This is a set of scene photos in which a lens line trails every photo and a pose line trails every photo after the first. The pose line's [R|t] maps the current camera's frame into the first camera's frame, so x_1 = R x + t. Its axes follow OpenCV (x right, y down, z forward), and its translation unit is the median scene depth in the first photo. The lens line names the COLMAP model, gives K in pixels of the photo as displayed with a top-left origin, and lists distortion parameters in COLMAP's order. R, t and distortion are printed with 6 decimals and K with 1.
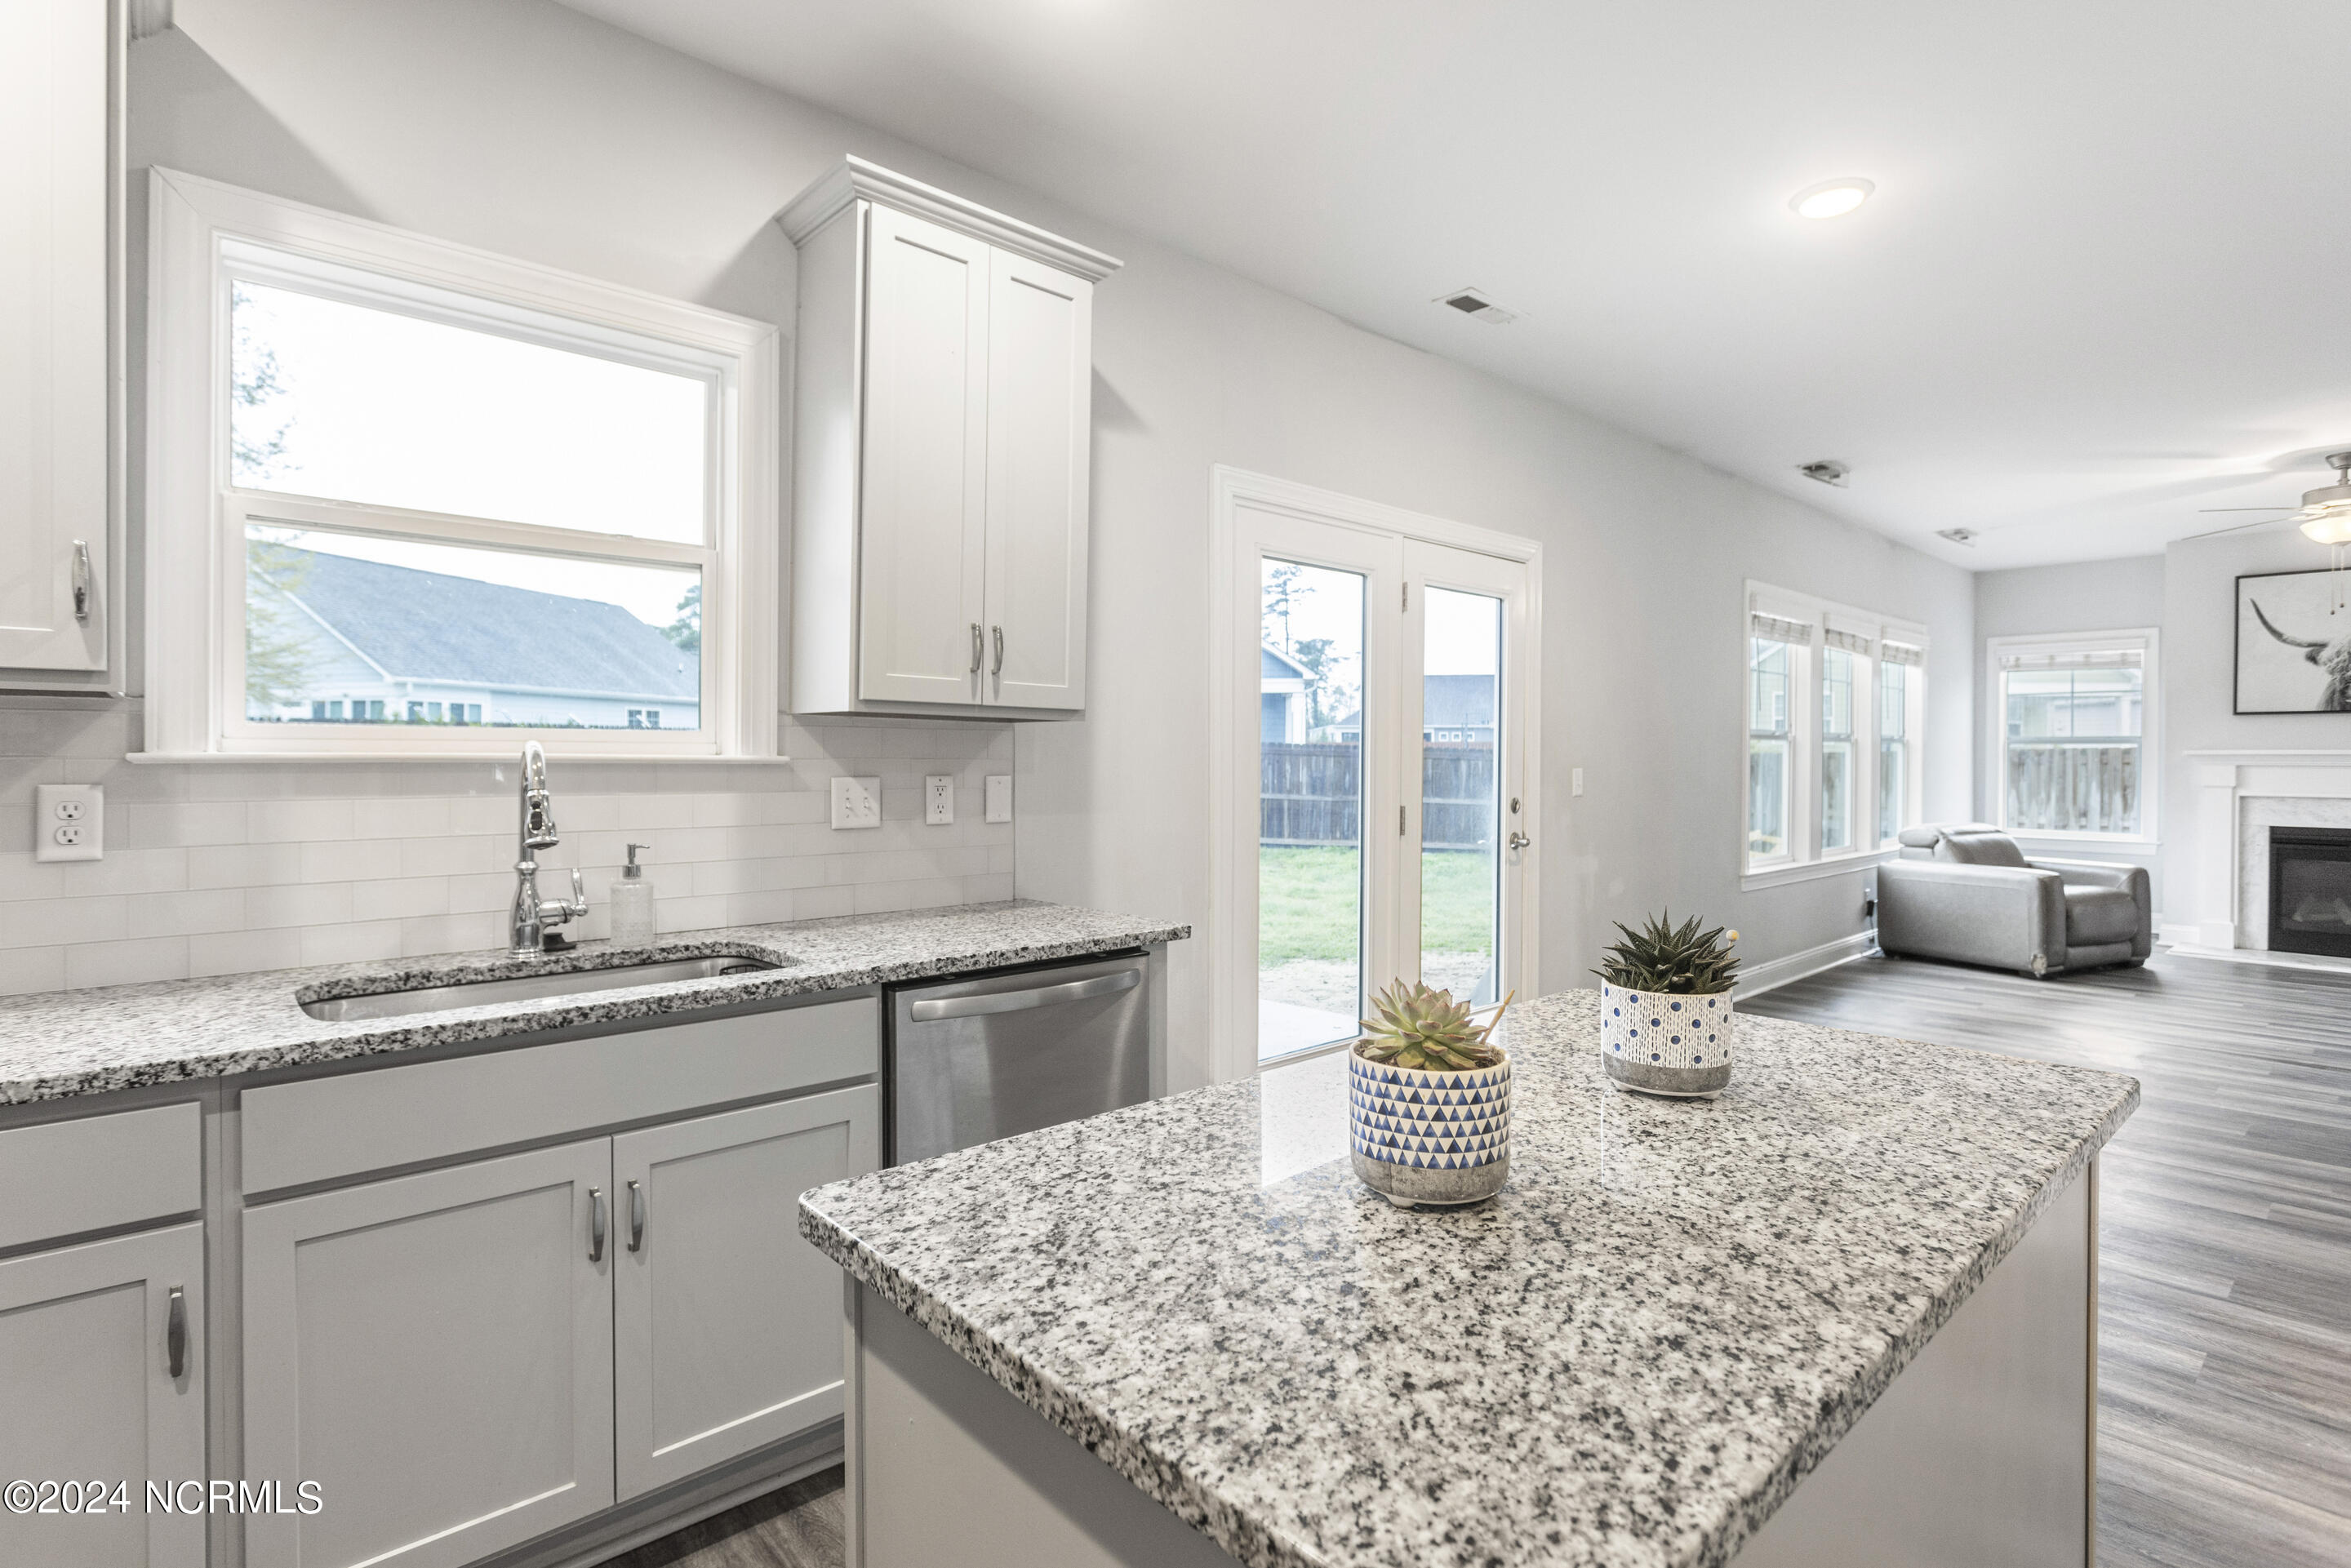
lens RADIAL K [[1153.8, 0, 1193.1], [0, 1153.8, 769.7], [0, 0, 1]] dist [-0.015869, 0.004373]
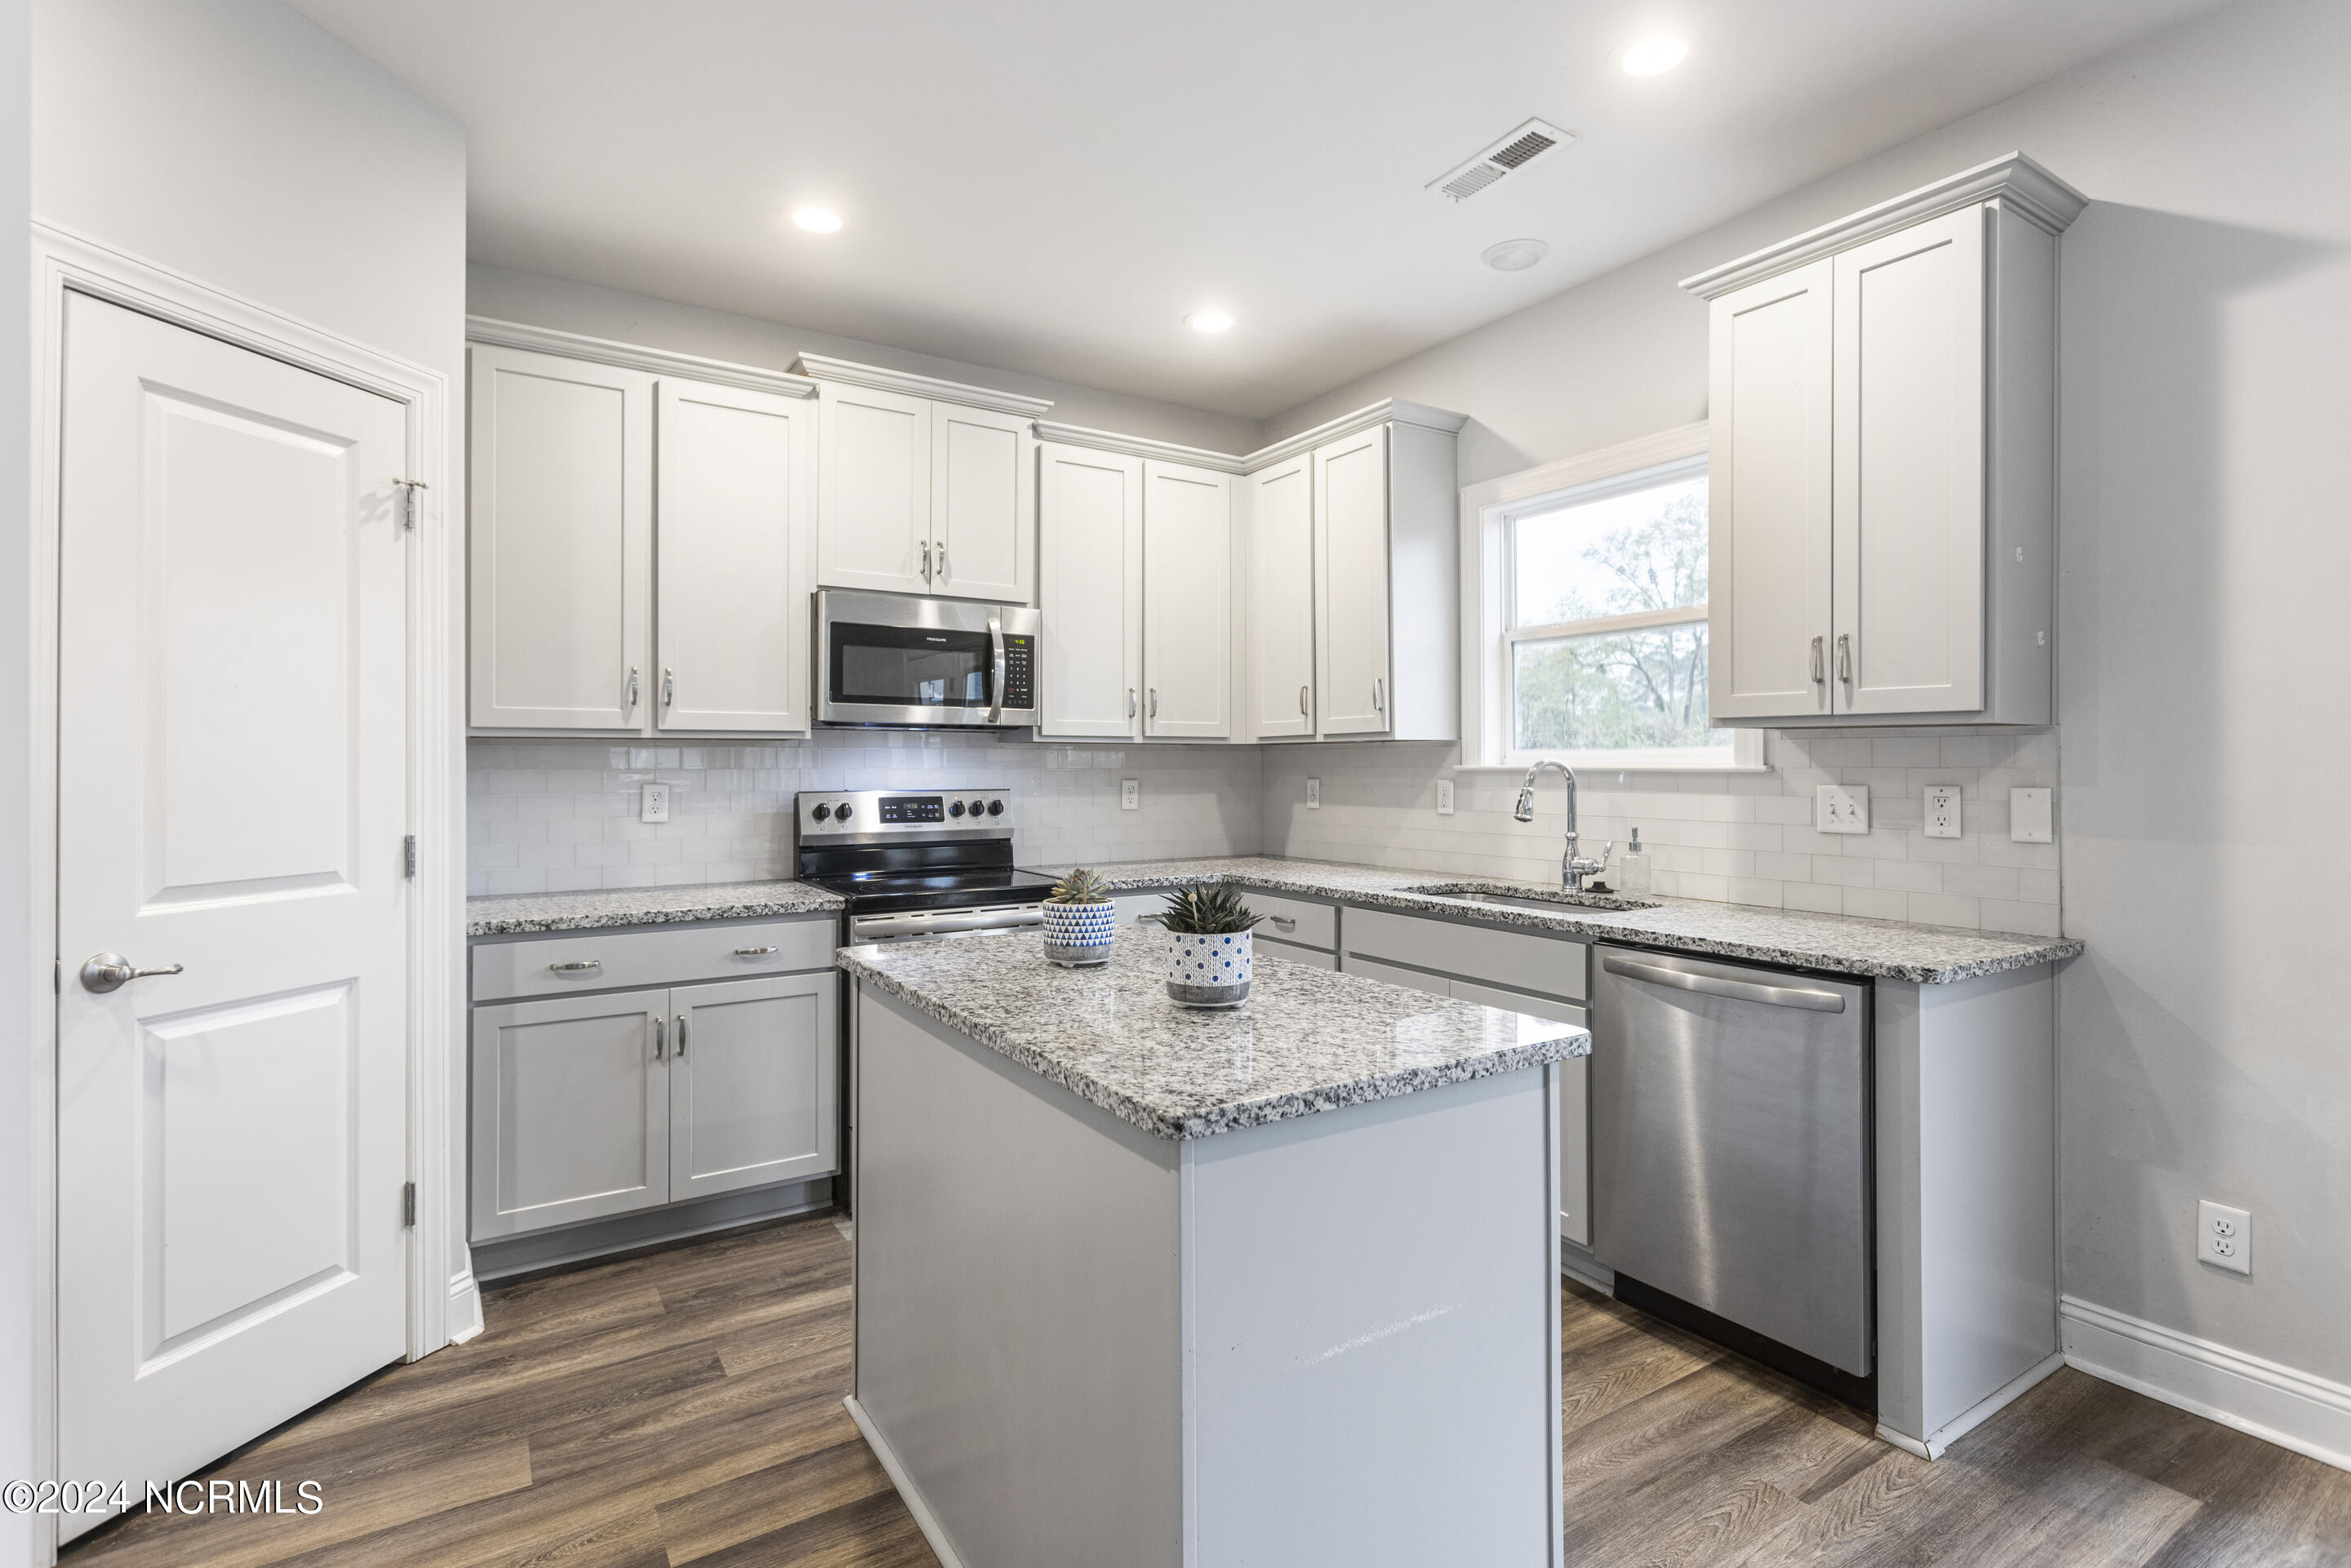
lens RADIAL K [[1103.5, 0, 1161.8], [0, 1103.5, 767.4], [0, 0, 1]] dist [-0.005243, 0.001791]
pose [[-0.184944, -0.002786, -0.982745, 0.790111], [-0.010356, 0.999946, -0.000886, -0.002510], [0.982695, 0.010014, -0.184962, 0.547336]]
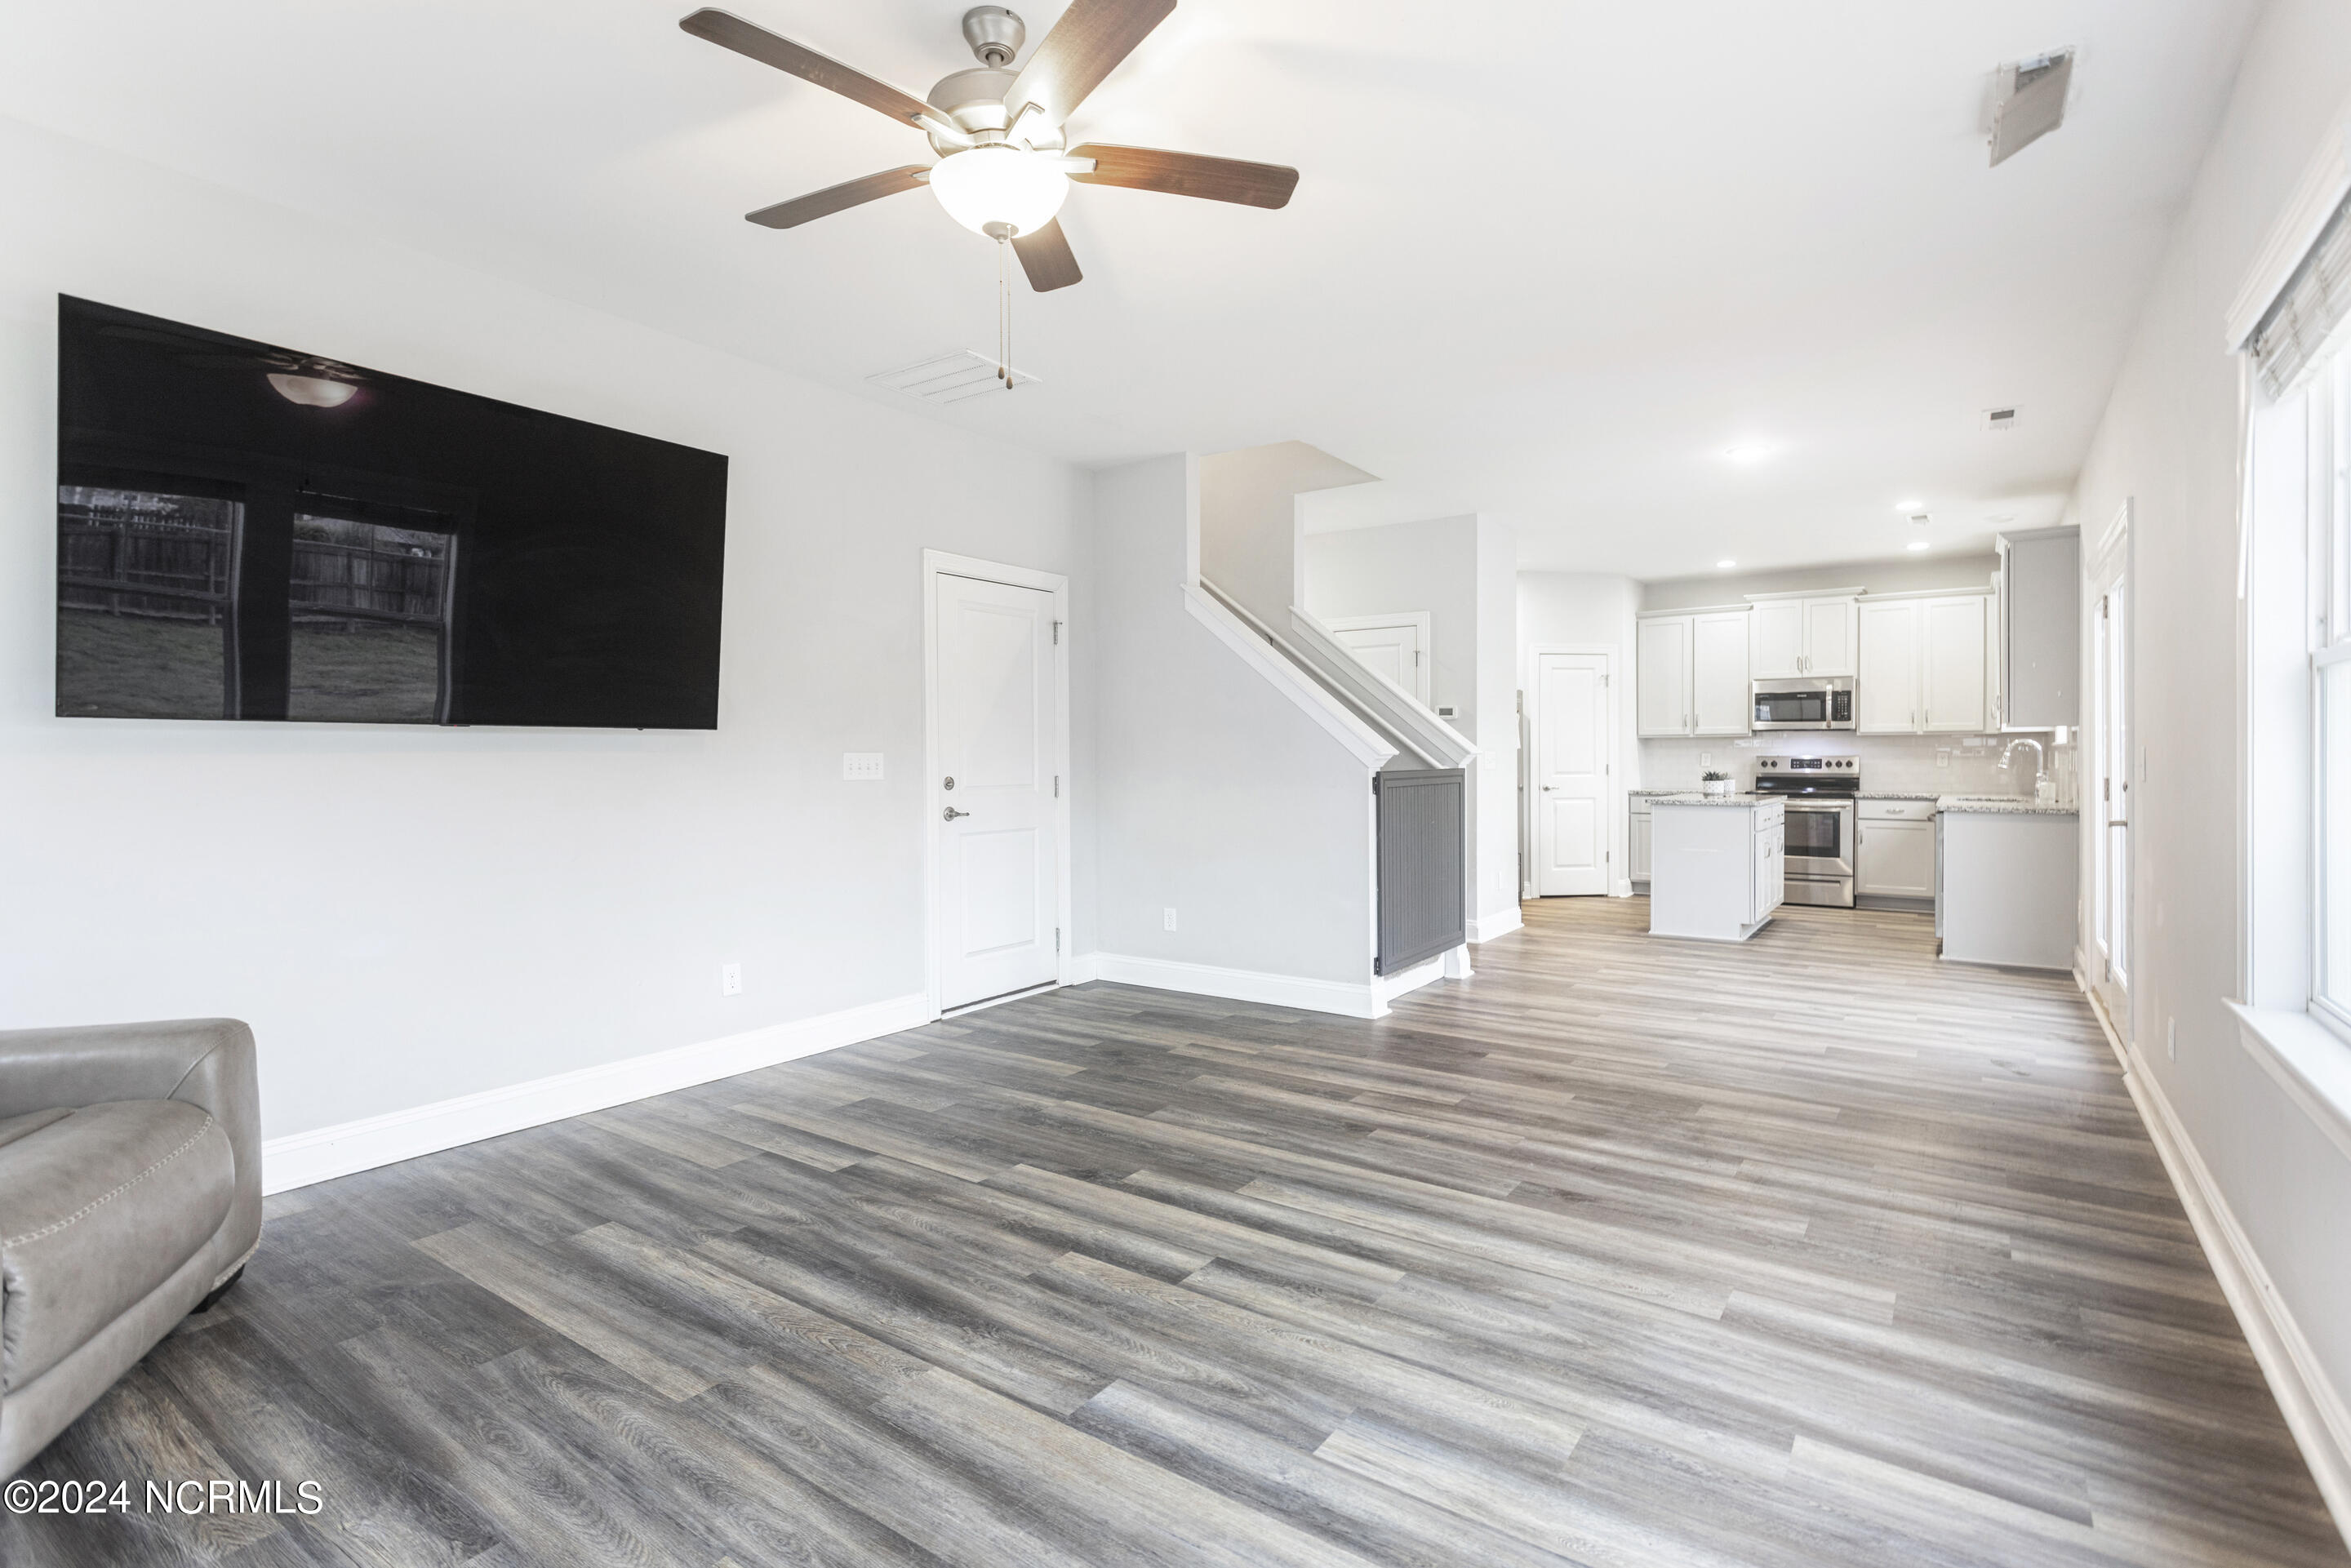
lens RADIAL K [[1103.5, 0, 1193.9], [0, 1103.5, 760.5], [0, 0, 1]] dist [-0.005243, 0.001791]
pose [[-0.976348, 0.001329, -0.216201, 2.018008], [-0.001996, 0.999883, 0.015160, -0.004606], [0.216196, 0.015233, -0.976231, 2.823722]]
